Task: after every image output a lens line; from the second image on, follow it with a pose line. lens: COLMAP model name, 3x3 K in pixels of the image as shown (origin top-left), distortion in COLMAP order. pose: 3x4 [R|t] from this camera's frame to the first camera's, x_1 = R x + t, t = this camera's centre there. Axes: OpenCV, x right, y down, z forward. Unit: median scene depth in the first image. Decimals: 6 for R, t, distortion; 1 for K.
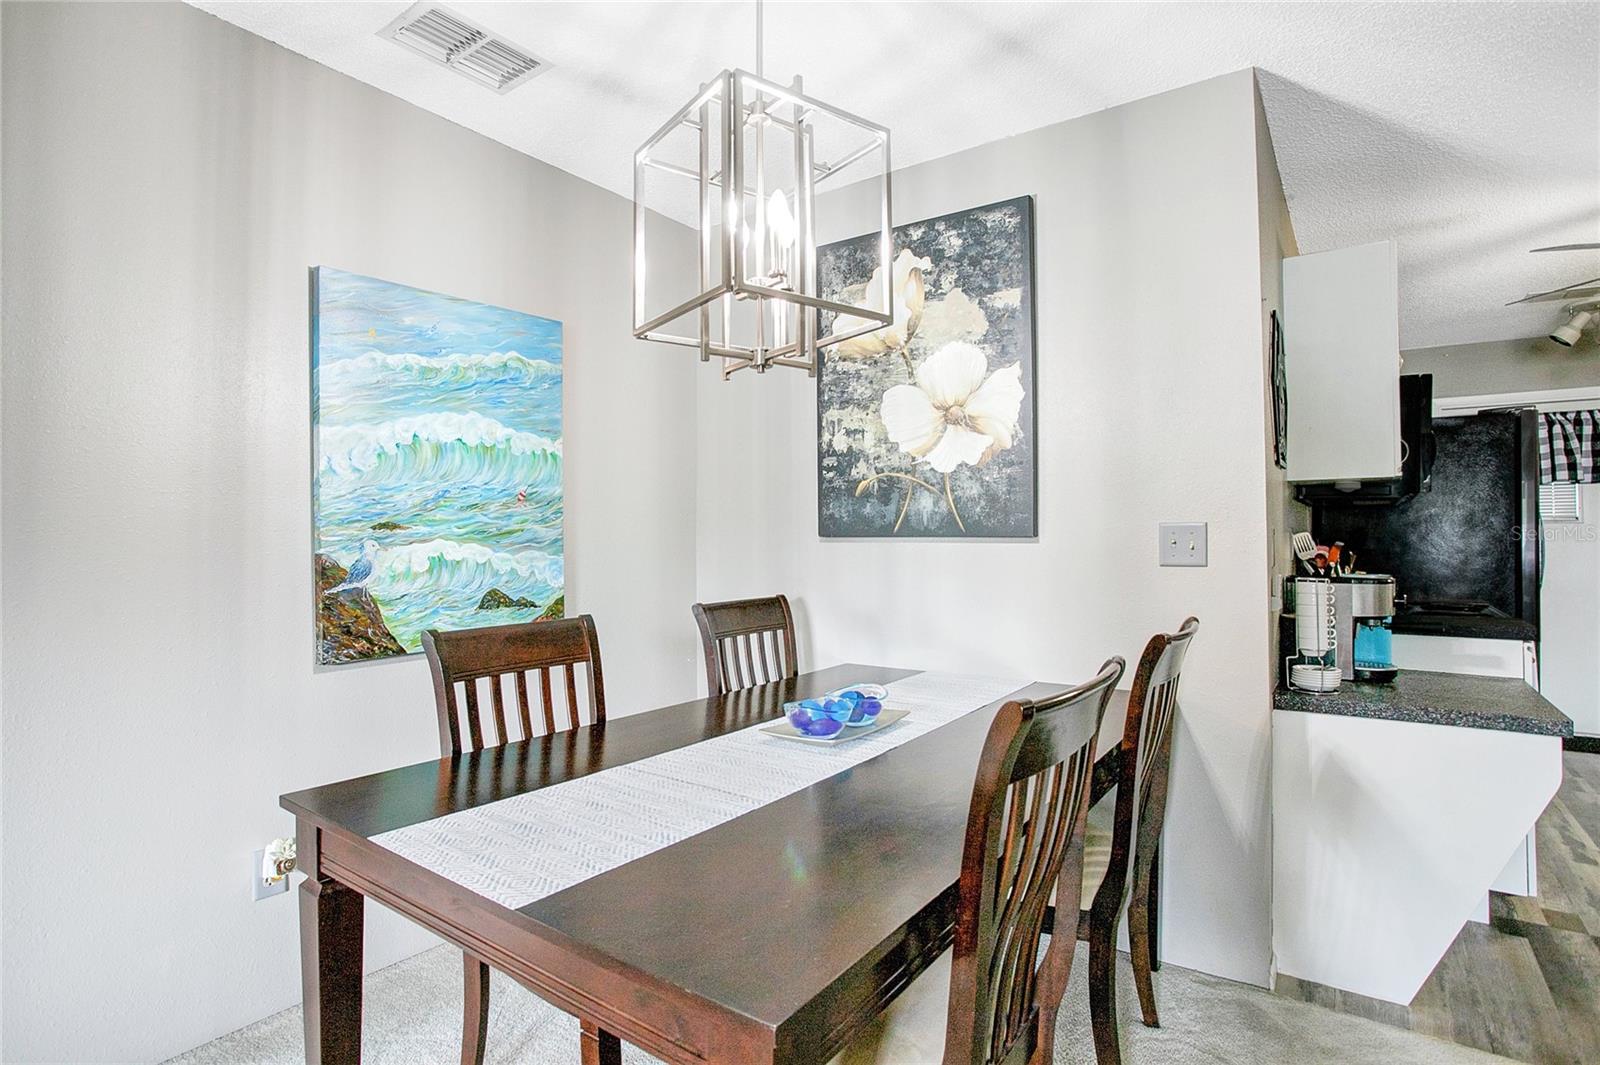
lens RADIAL K [[811.9, 0, 798.4], [0, 811.9, 511.4], [0, 0, 1]] dist [-0.060326, 0.030249]
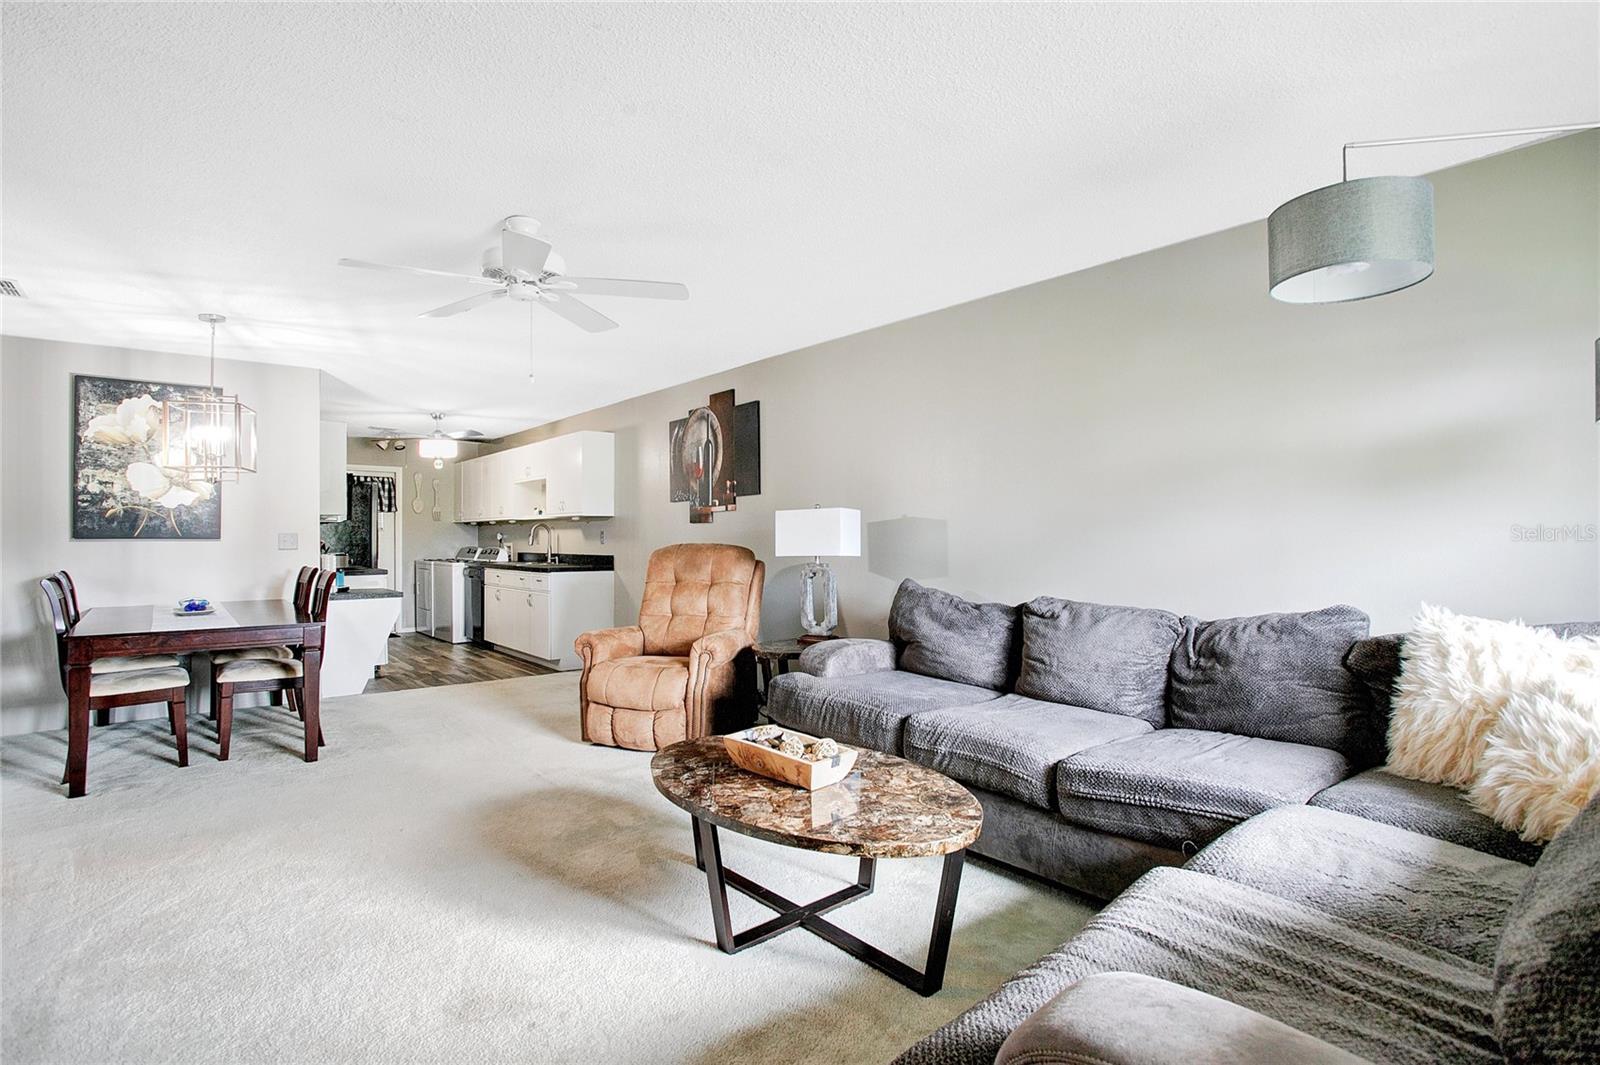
lens RADIAL K [[791.7, 0, 774.3], [0, 791.7, 537.7], [0, 0, 1]] dist [-0.065530, 0.032483]
pose [[0.279907, -0.003629, 0.960020, -1.232101], [-0.027484, 0.999553, 0.011792, -0.035750], [-0.959634, -0.029686, 0.279682, -1.007104]]
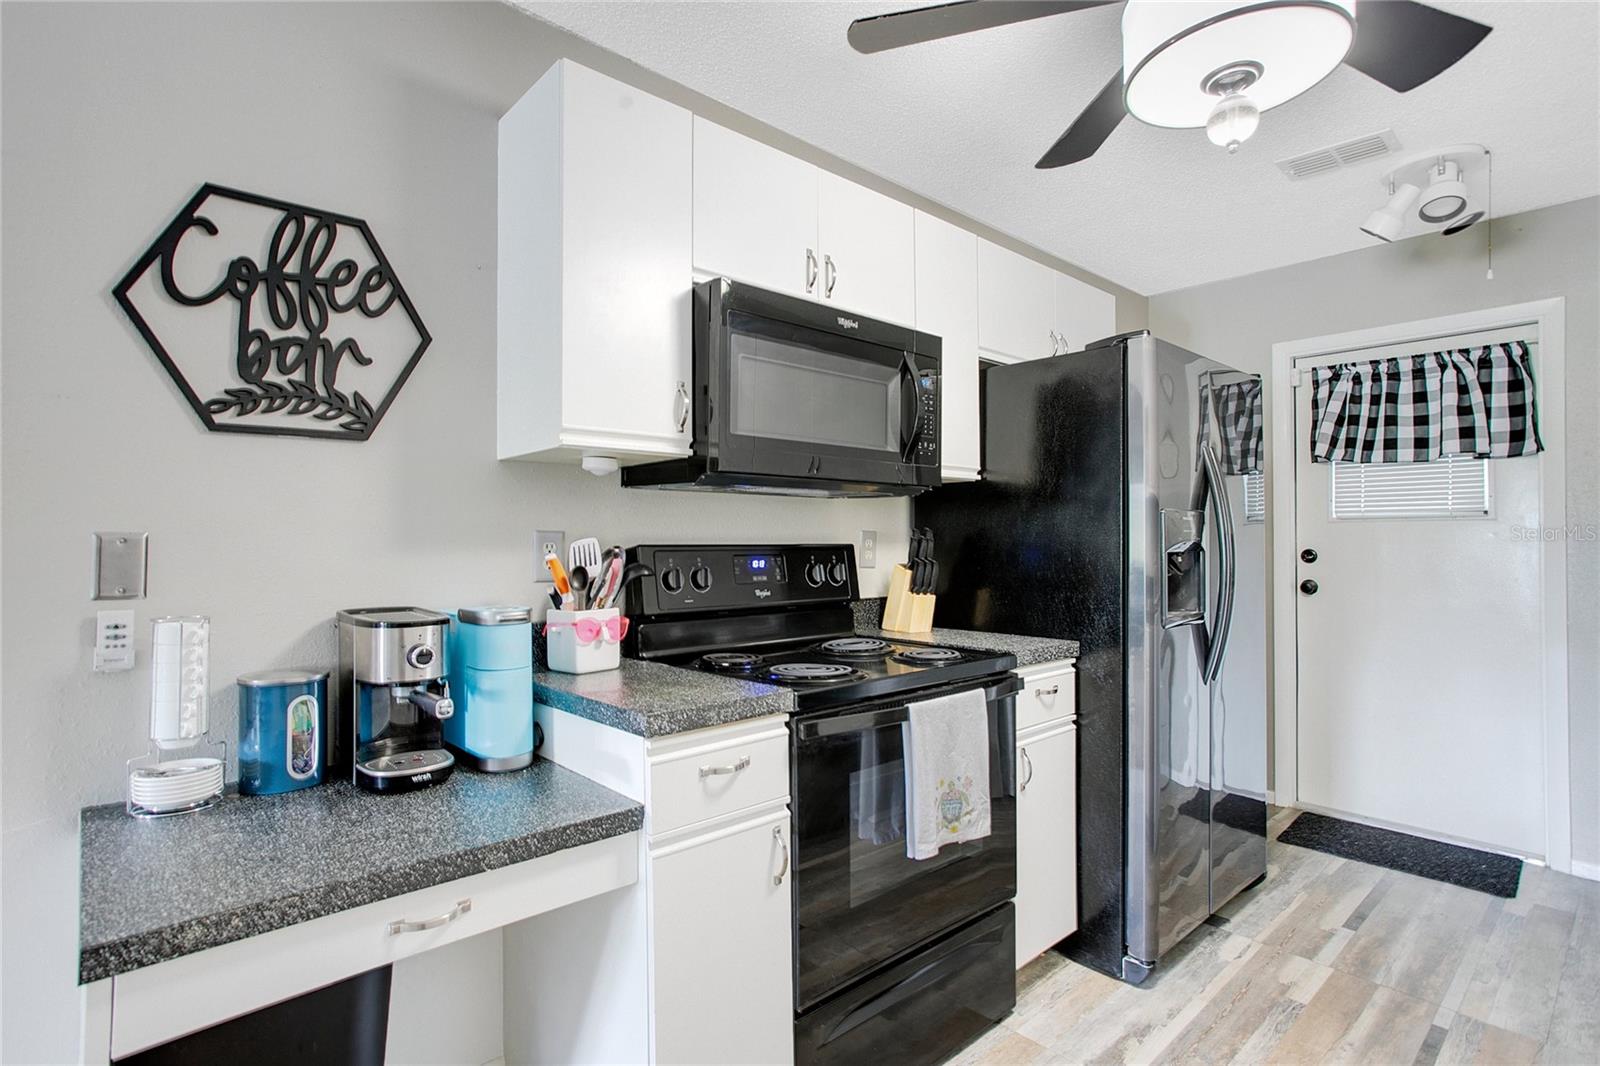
lens RADIAL K [[791.7, 0, 774.3], [0, 791.7, 538.2], [0, 0, 1]] dist [-0.065530, 0.032483]
pose [[0.969603, -0.004859, -0.244635, 1.017117], [0.012094, 0.999532, 0.028082, 0.009130], [0.244384, -0.030187, 0.969209, 0.431353]]
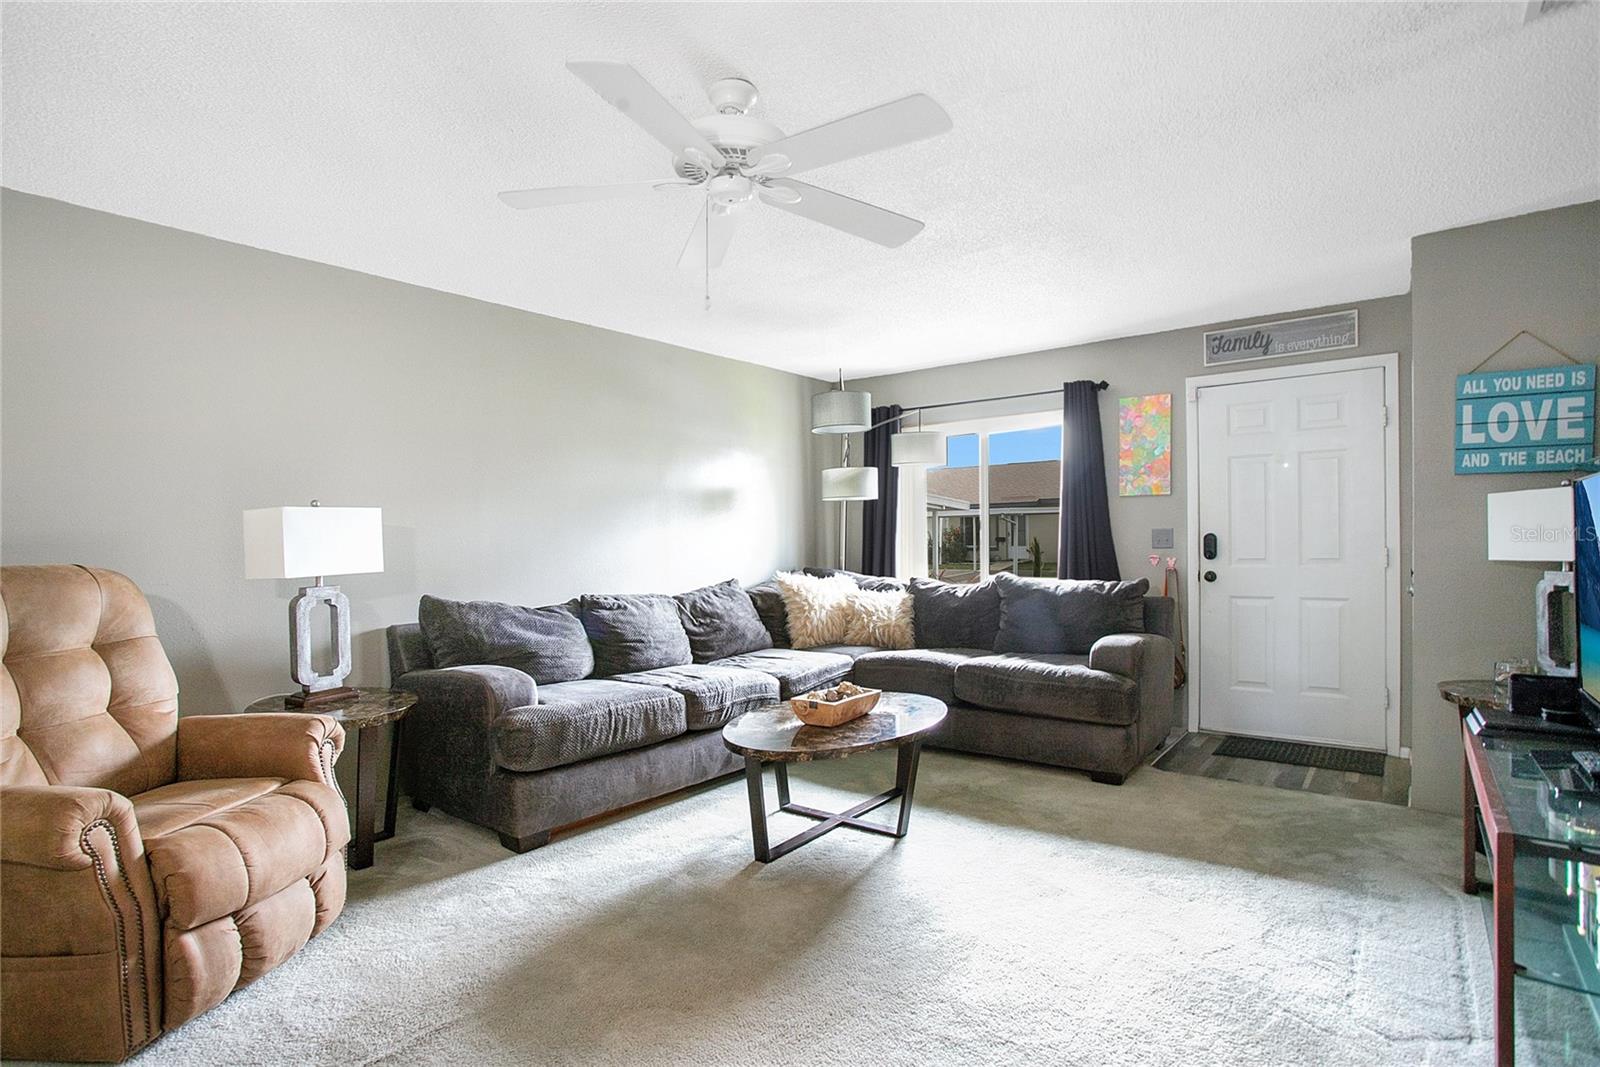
lens RADIAL K [[805.7, 0, 786.2], [0, 805.7, 549.5], [0, 0, 1]] dist [-0.057855, 0.029400]
pose [[-0.998228, 0.010151, 0.058636, -0.361196], [0.008914, 0.999733, -0.021318, 0.011616], [-0.058837, -0.020757, -0.998052, 0.460588]]
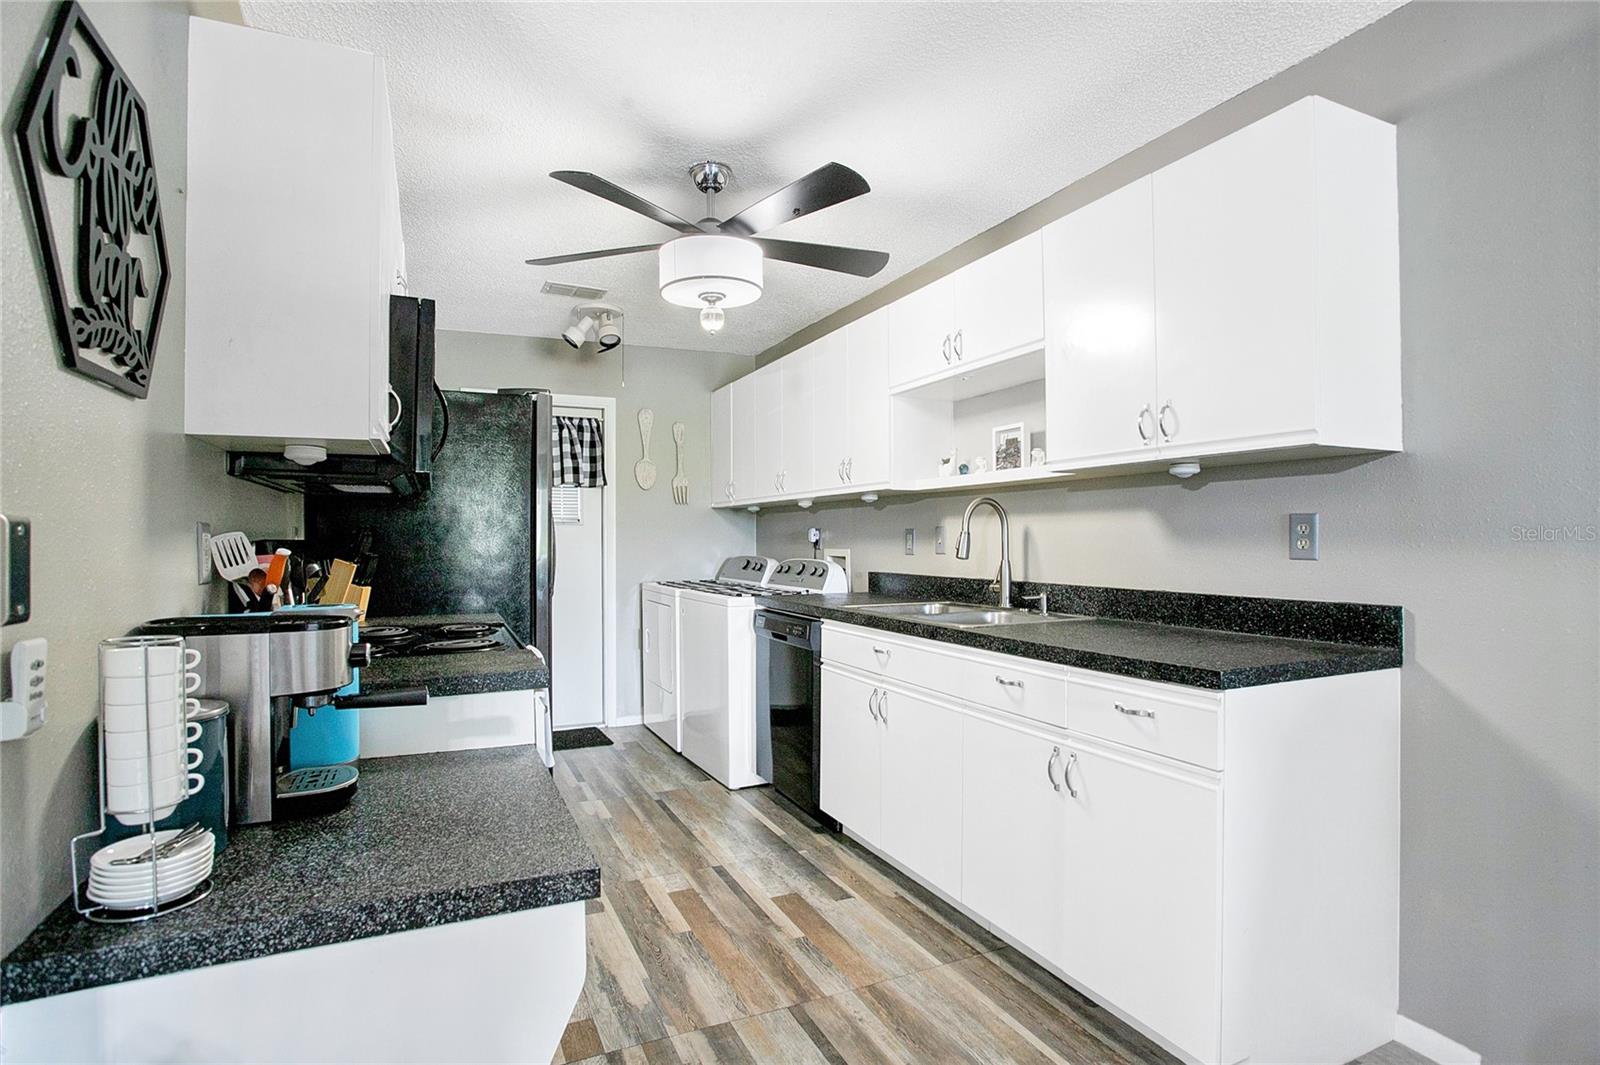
lens RADIAL K [[805.7, 0, 786.2], [0, 805.7, 548.5], [0, 0, 1]] dist [-0.057855, 0.029400]
pose [[0.505068, -0.016817, 0.862916, 0.364591], [-0.020888, 0.999279, 0.031700, 0.011384], [-0.862827, -0.034035, 0.504353, 0.391525]]
